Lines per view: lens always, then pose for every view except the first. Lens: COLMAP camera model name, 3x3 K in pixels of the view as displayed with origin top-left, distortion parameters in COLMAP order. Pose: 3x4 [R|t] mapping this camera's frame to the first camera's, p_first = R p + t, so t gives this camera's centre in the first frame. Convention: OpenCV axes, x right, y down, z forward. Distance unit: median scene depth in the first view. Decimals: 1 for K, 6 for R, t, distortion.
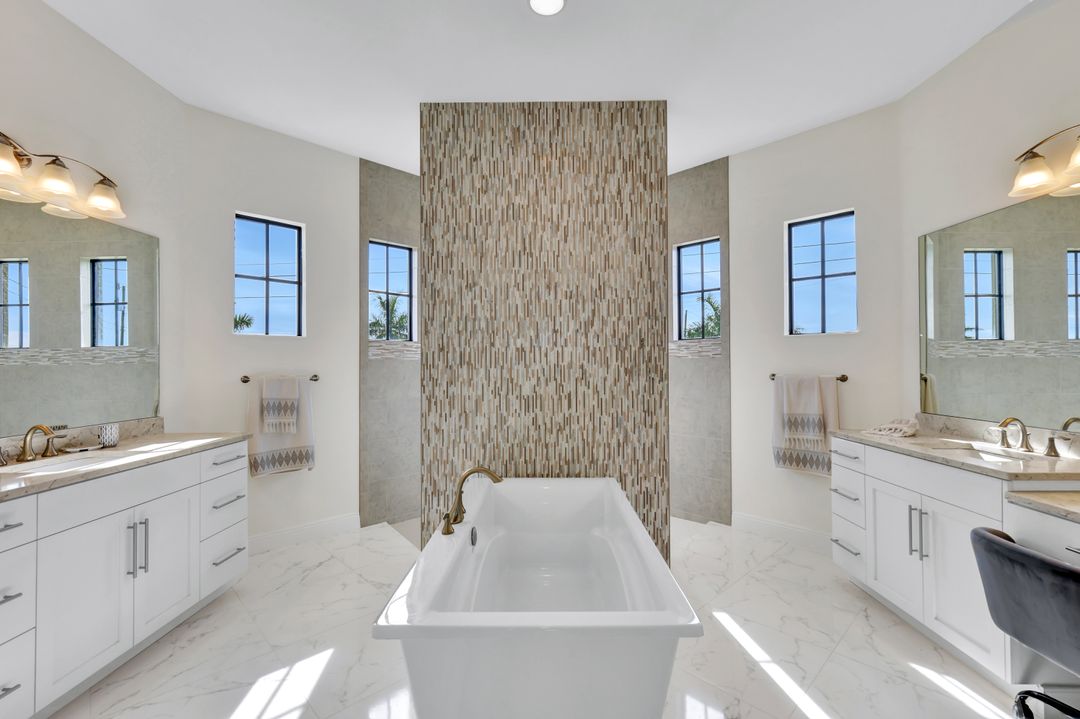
lens RADIAL K [[470.2, 0, 539.6], [0, 470.2, 355.1], [0, 0, 1]] dist [0.002166, 0.000441]
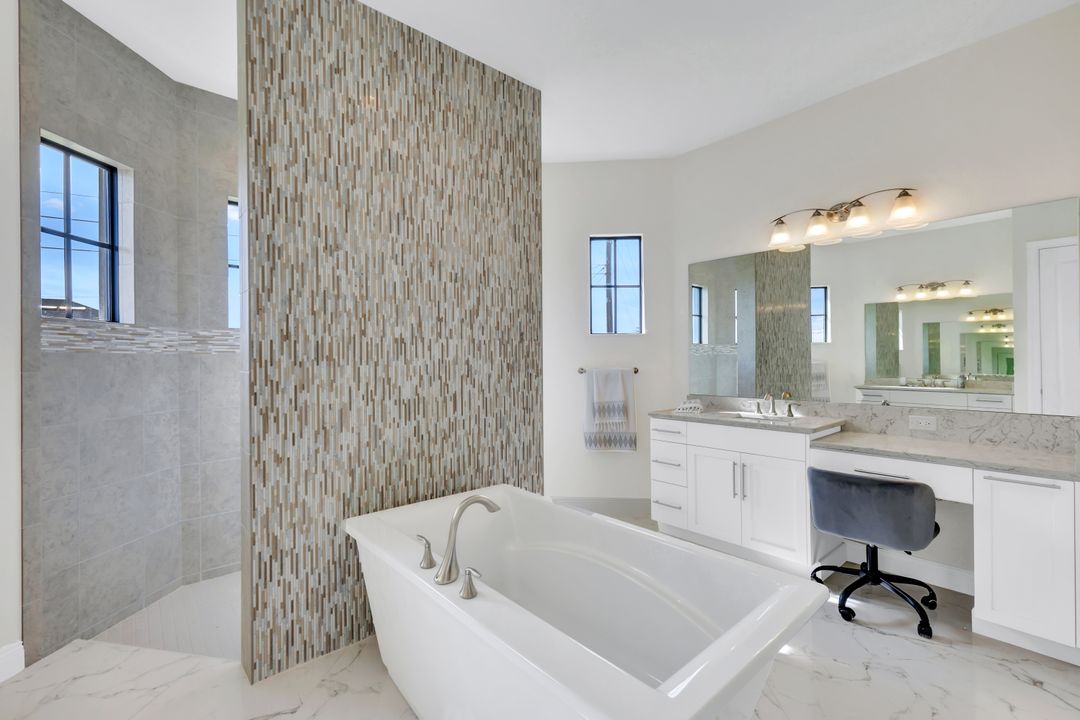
lens RADIAL K [[470.2, 0, 539.6], [0, 470.2, 355.6], [0, 0, 1]] dist [0.002166, 0.000441]
pose [[0.740128, 0.003506, 0.672457, -0.390816], [-0.007248, 0.999970, 0.002764, 0.009094], [-0.672427, -0.006920, 0.740131, 0.268842]]
